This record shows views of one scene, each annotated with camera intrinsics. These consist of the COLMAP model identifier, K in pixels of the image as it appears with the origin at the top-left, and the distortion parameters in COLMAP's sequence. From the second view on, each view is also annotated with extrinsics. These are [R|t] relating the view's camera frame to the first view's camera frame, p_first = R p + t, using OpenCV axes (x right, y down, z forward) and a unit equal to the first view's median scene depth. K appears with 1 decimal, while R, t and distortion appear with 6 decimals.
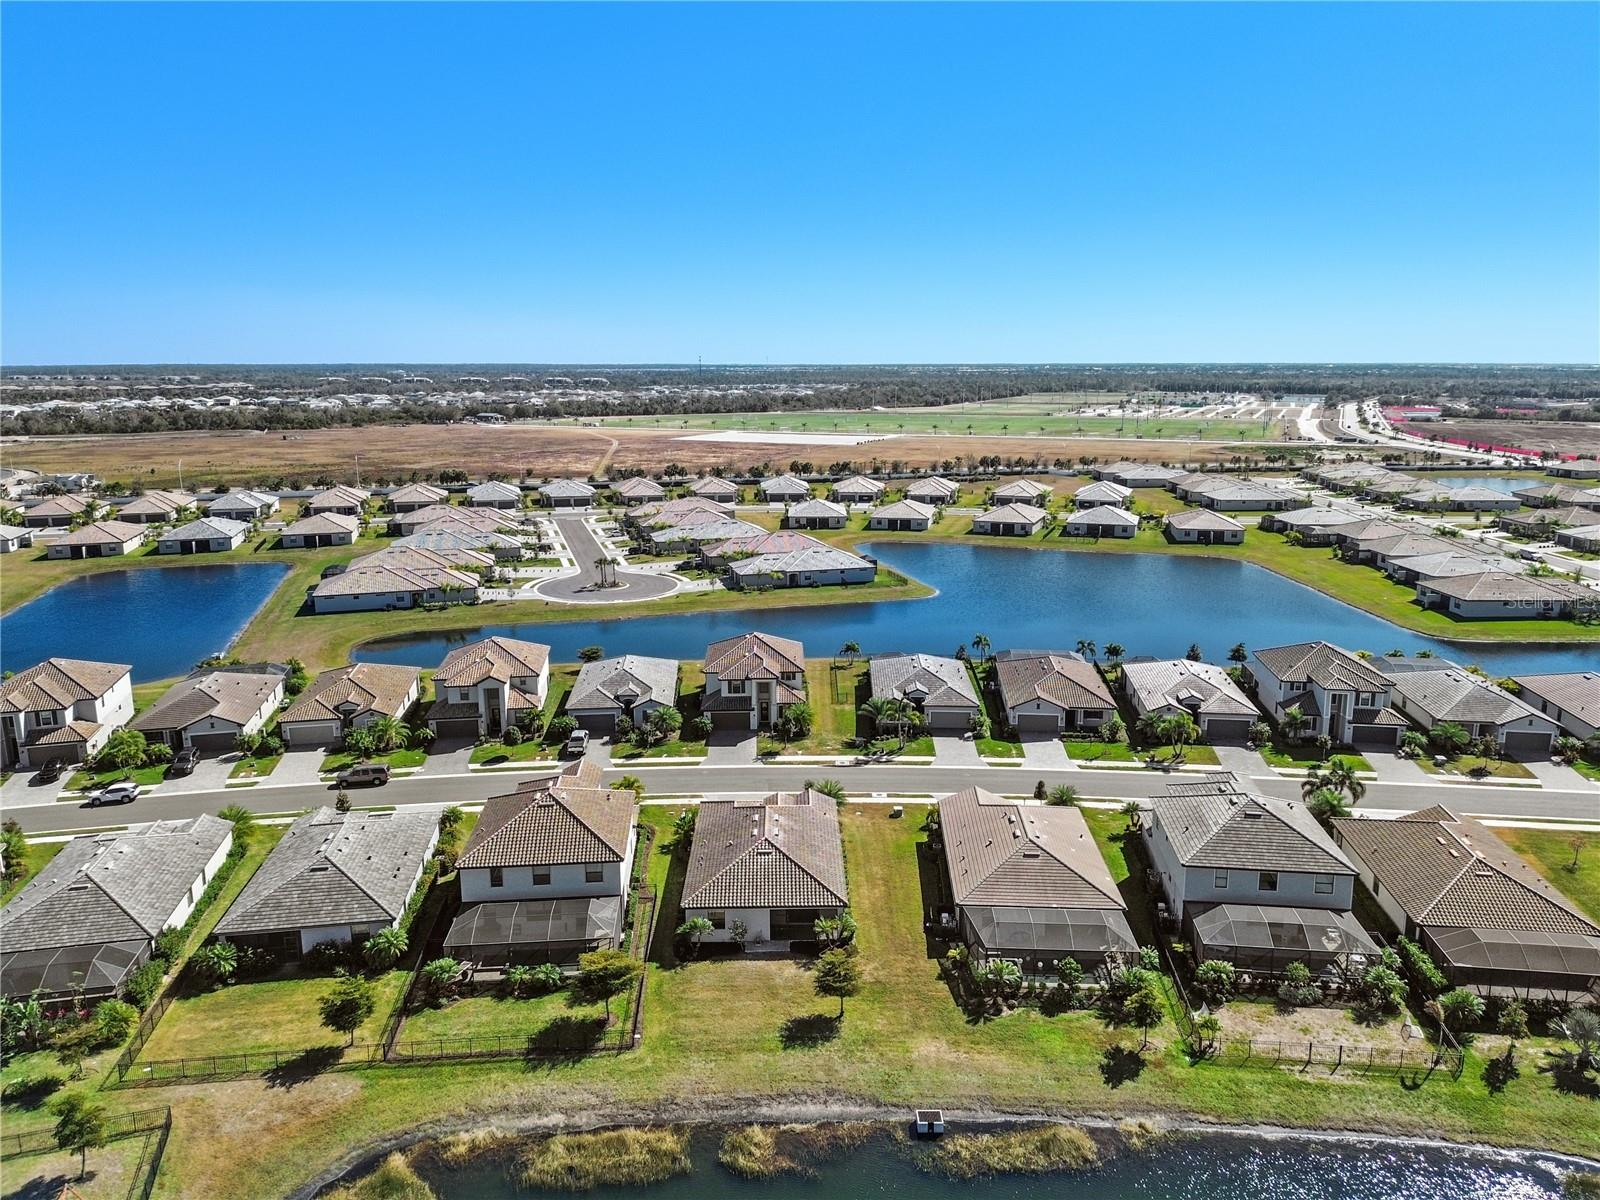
lens RADIAL K [[1133.1, 0, 800.0], [0, 1133.1, 600.0], [0, 0, 1]] dist [0.078899, -0.086829]
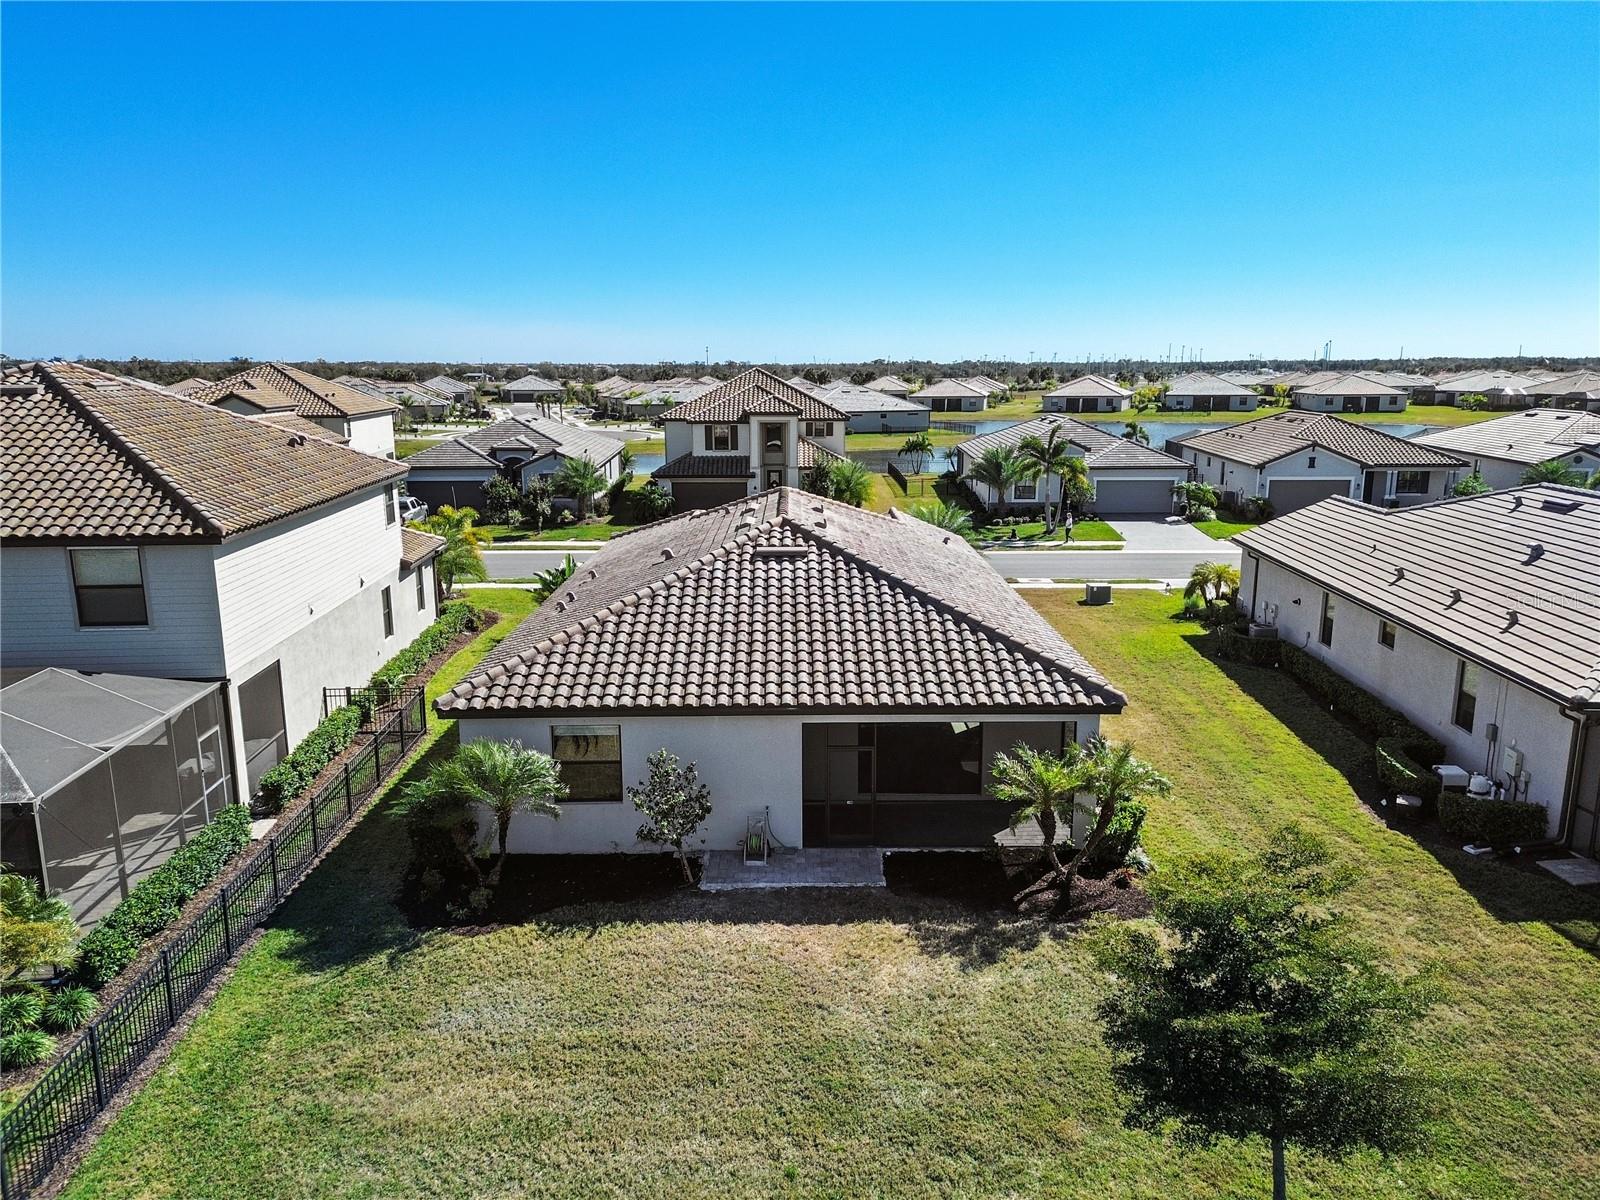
lens RADIAL K [[1133.1, 0, 800.0], [0, 1133.1, 600.0], [0, 0, 1]] dist [0.078899, -0.086829]
pose [[0.999974, 0.001014, -0.007069, -0.016121], [-0.001042, 0.999991, -0.004008, 0.157836], [0.007065, 0.004015, 0.999967, 0.483361]]
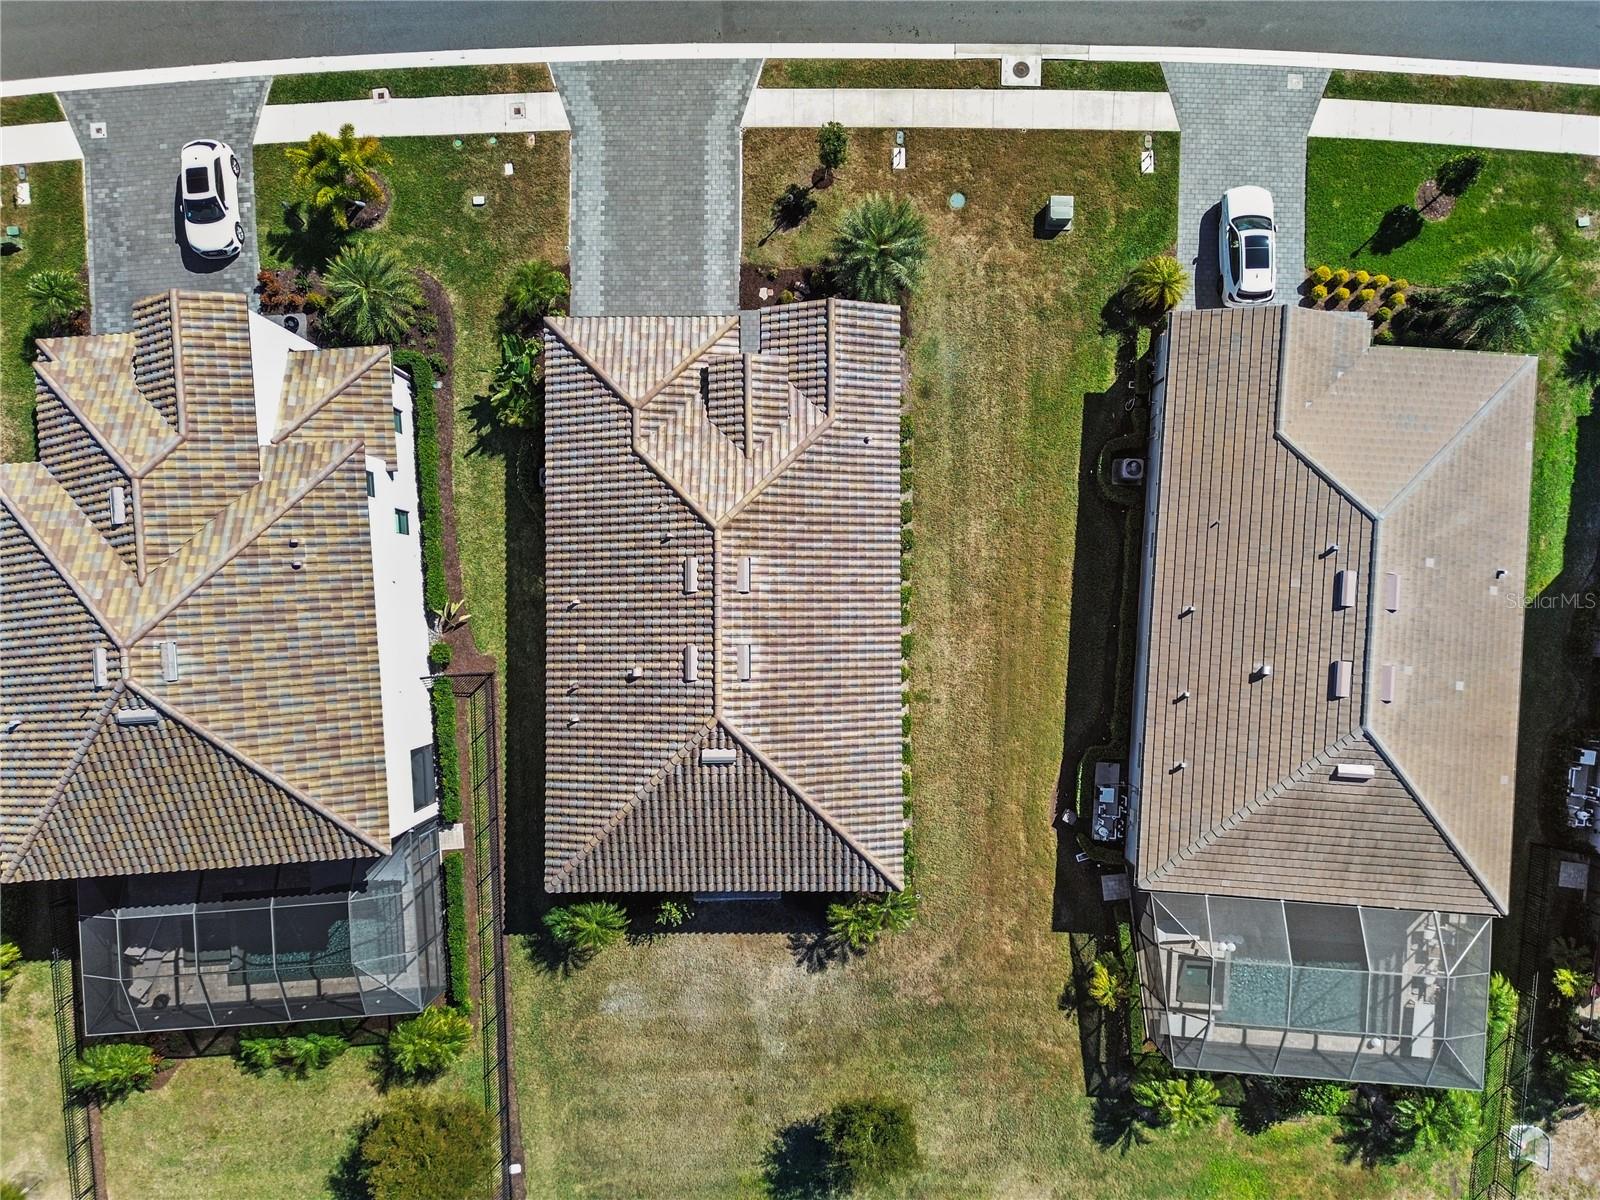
lens RADIAL K [[1133.1, 0, 800.0], [0, 1133.1, 600.0], [0, 0, 1]] dist [0.078899, -0.086829]
pose [[0.999843, 0.008749, -0.015381, 0.003978], [0.013011, 0.225596, 0.974134, -0.137491], [0.011992, -0.974182, 0.225446, 0.644787]]
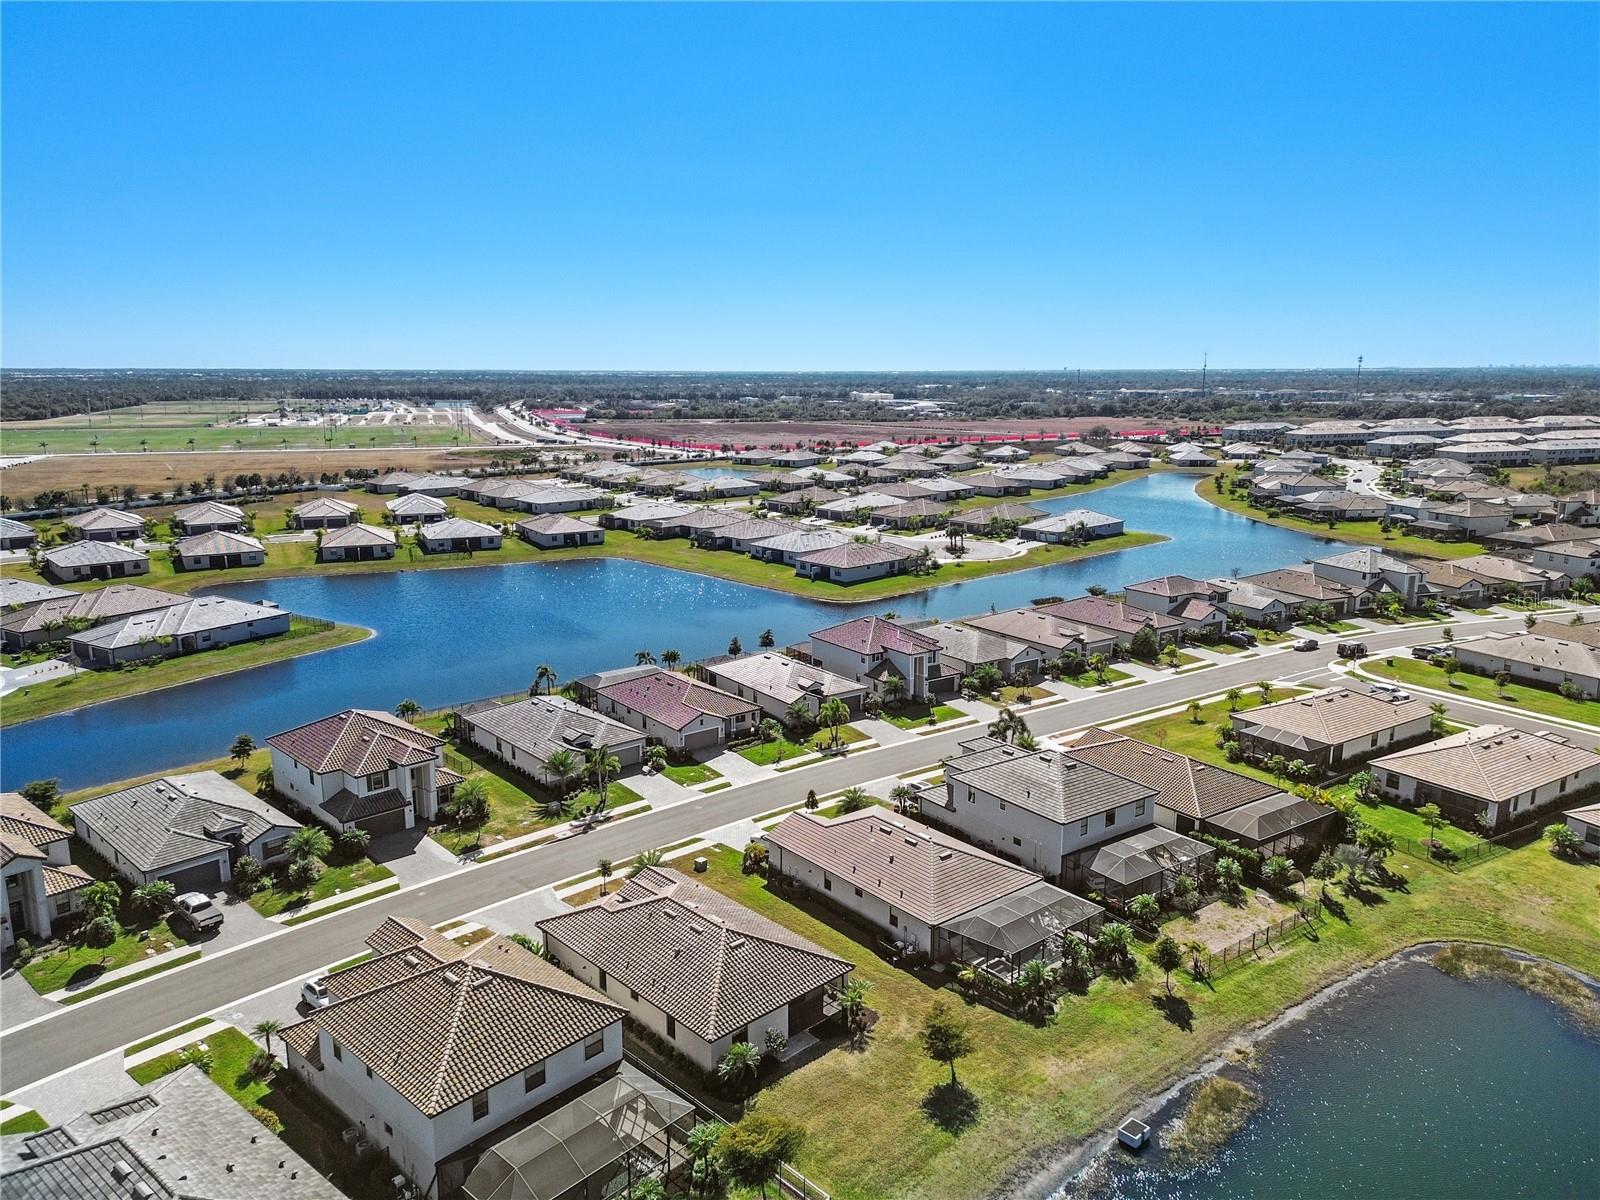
lens RADIAL K [[1133.1, 0, 800.0], [0, 1133.1, 600.0], [0, 0, 1]] dist [0.078899, -0.086829]
pose [[0.740486, -0.136096, 0.658148, -0.349623], [0.139664, 0.989064, 0.047389, -0.043864], [-0.657400, 0.056829, 0.751396, 0.211421]]
